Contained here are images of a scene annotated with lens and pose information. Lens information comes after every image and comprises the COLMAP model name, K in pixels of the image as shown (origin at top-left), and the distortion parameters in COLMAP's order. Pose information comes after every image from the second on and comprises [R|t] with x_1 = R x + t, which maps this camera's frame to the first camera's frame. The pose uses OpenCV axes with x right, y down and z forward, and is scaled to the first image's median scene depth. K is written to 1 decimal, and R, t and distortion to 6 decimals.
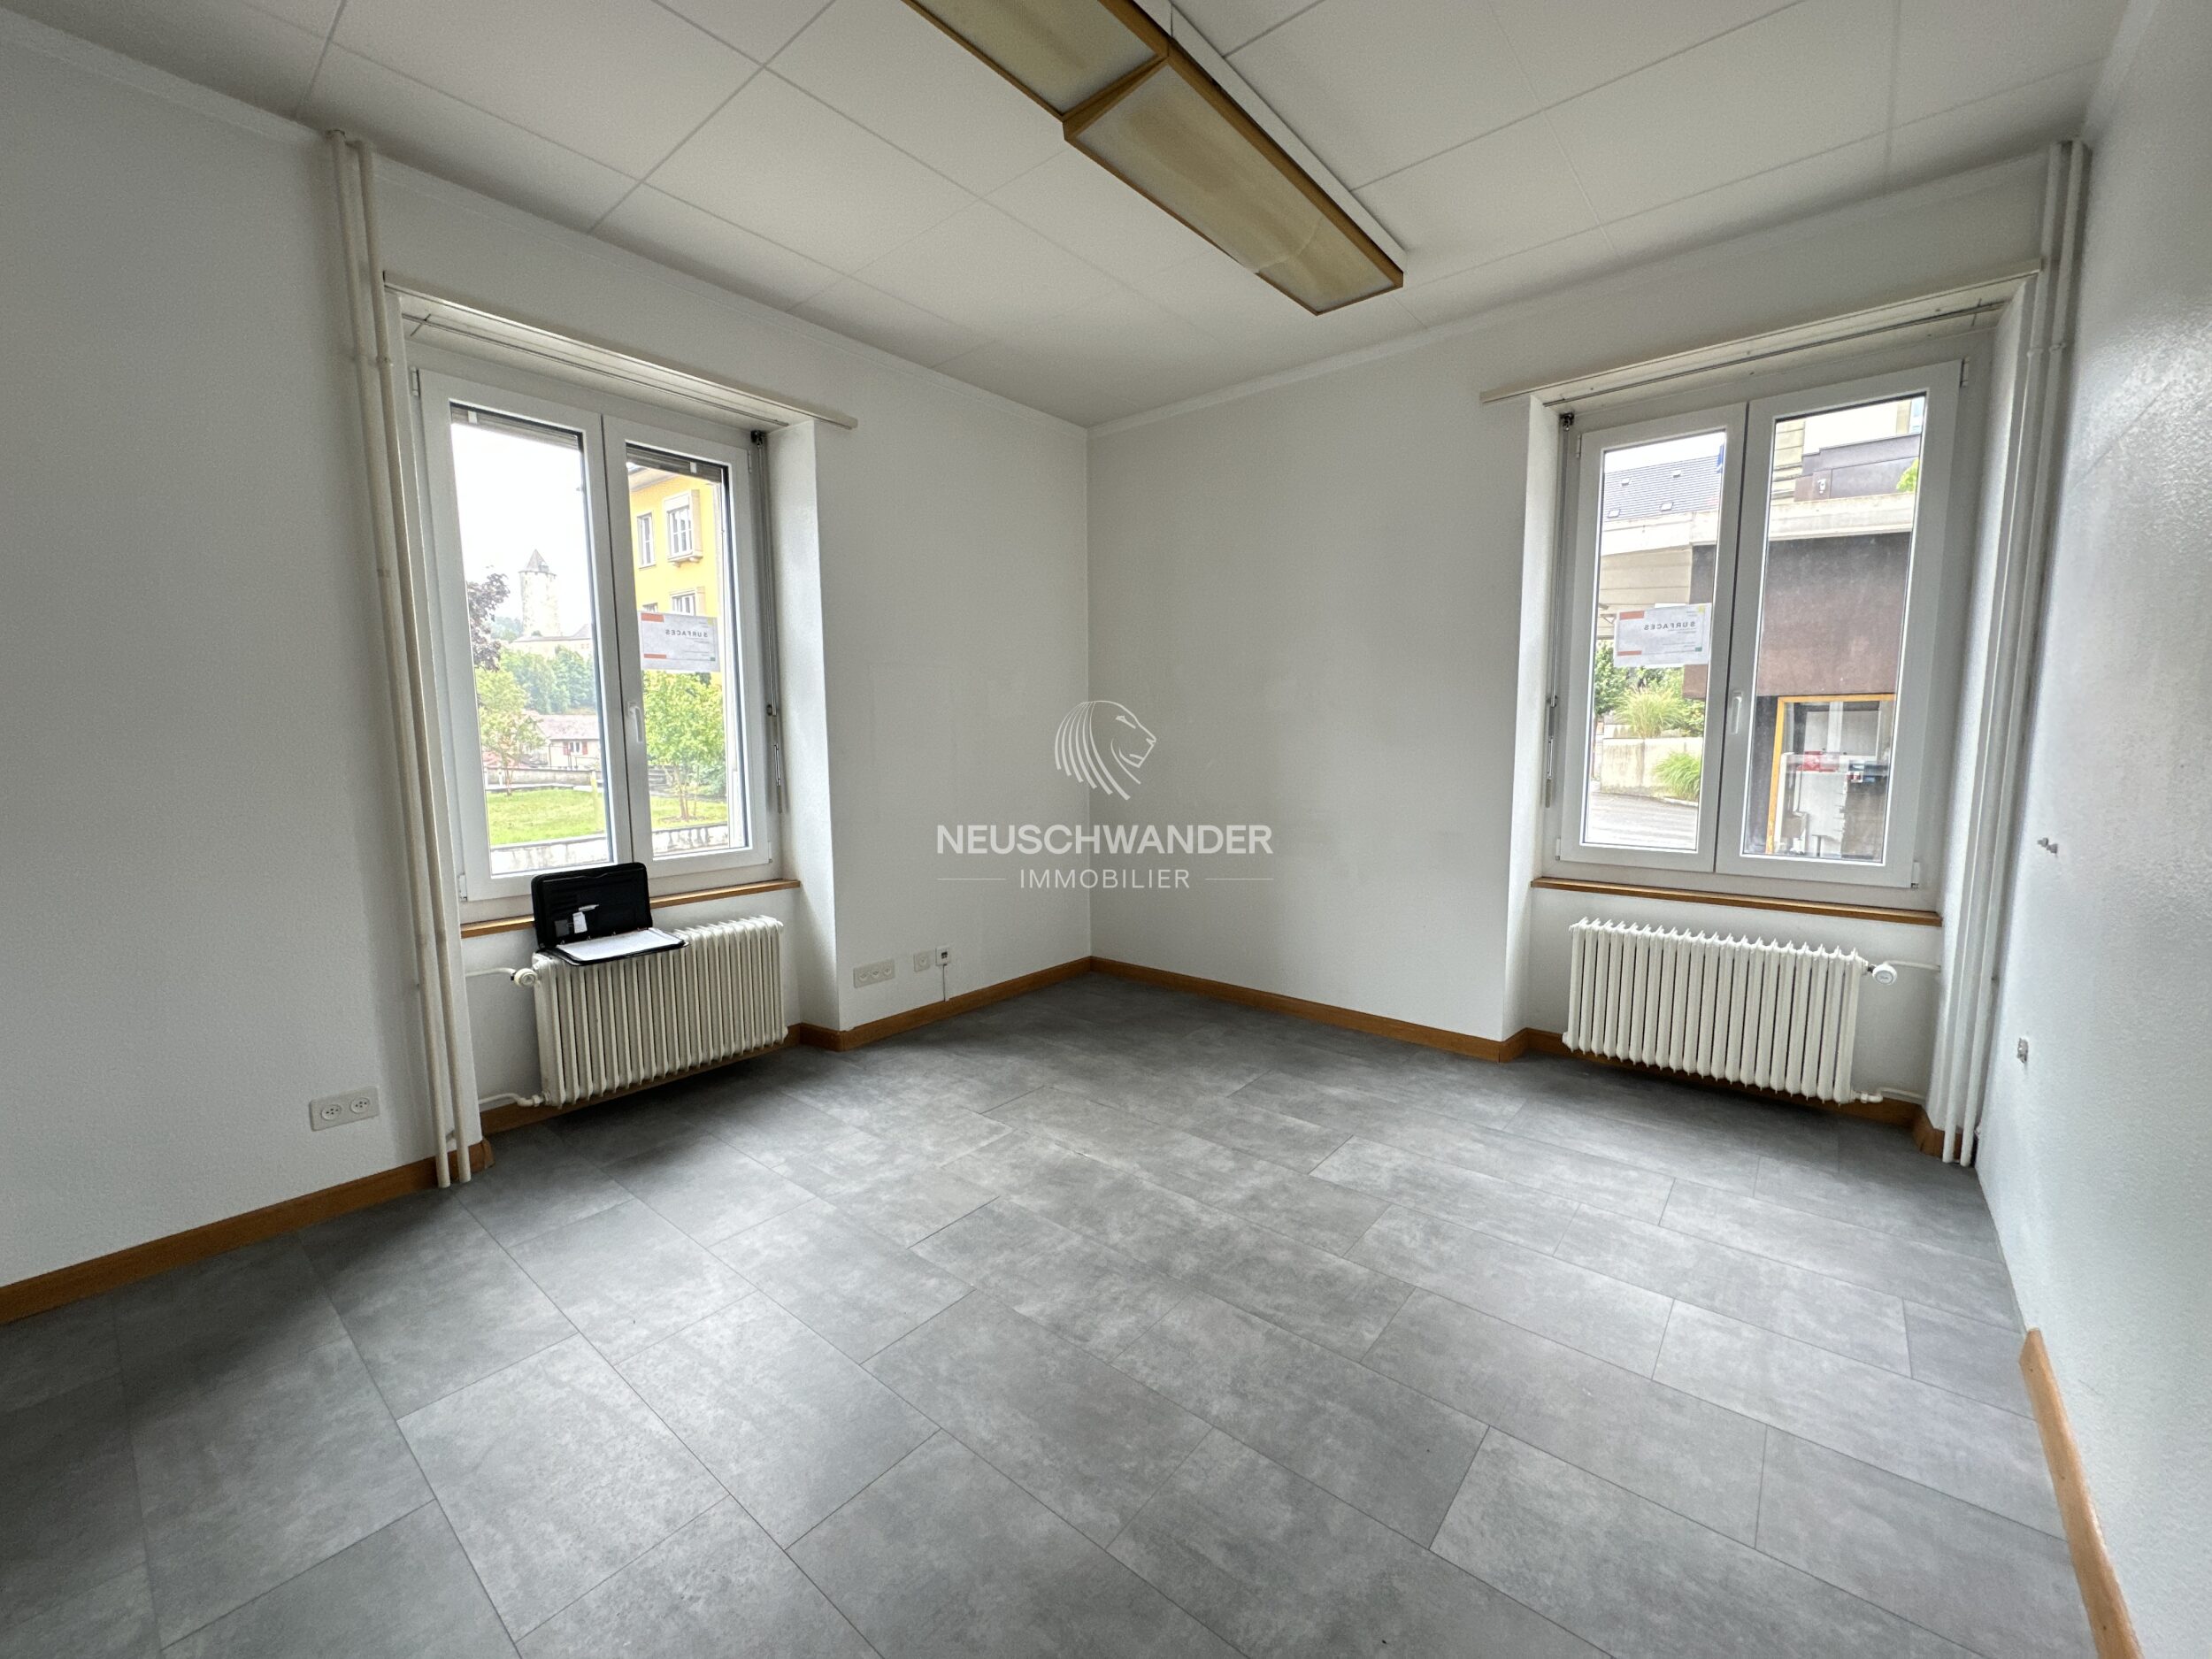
lens RADIAL K [[889.0, 0, 1110.8], [0, 889.0, 843.0], [0, 0, 1]] dist [0.000165, -0.000283]
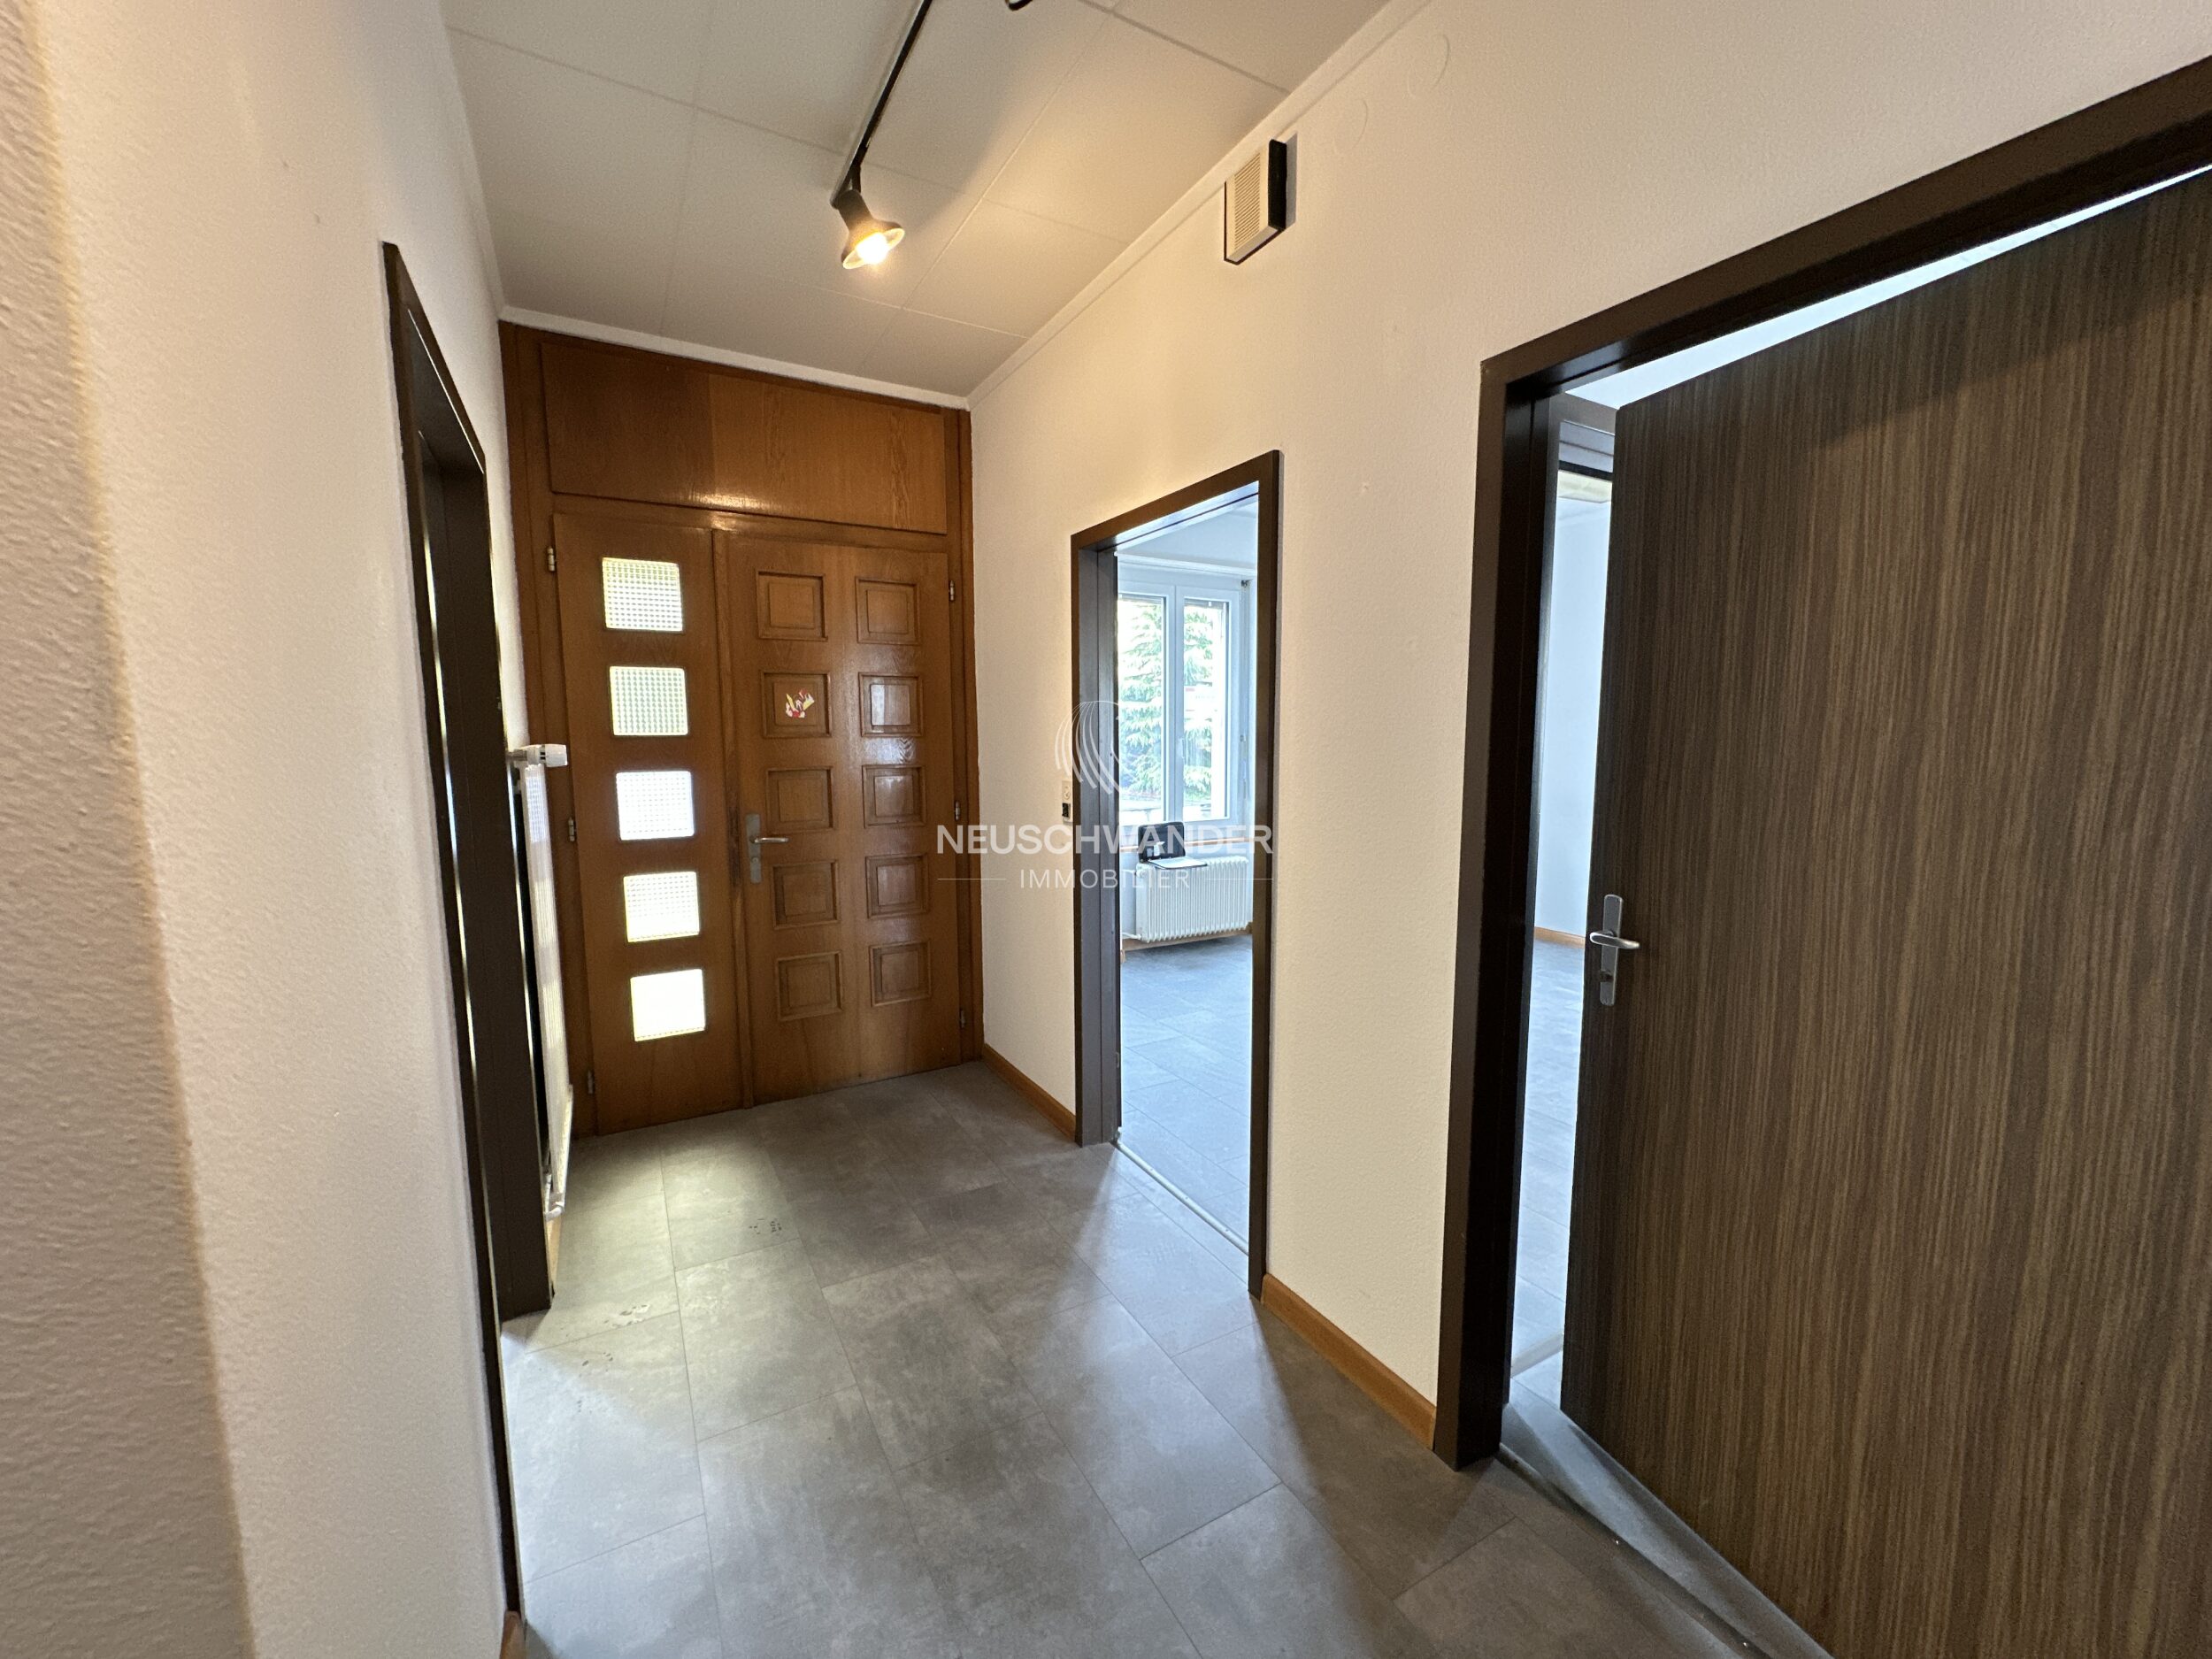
lens RADIAL K [[889.0, 0, 1110.8], [0, 889.0, 843.0], [0, 0, 1]] dist [0.000165, -0.000283]
pose [[0.933116, 0.040081, -0.357334, 0.001502], [-0.041618, 0.999128, 0.003391, 0.066829], [0.357158, 0.011708, 0.933970, -0.805570]]
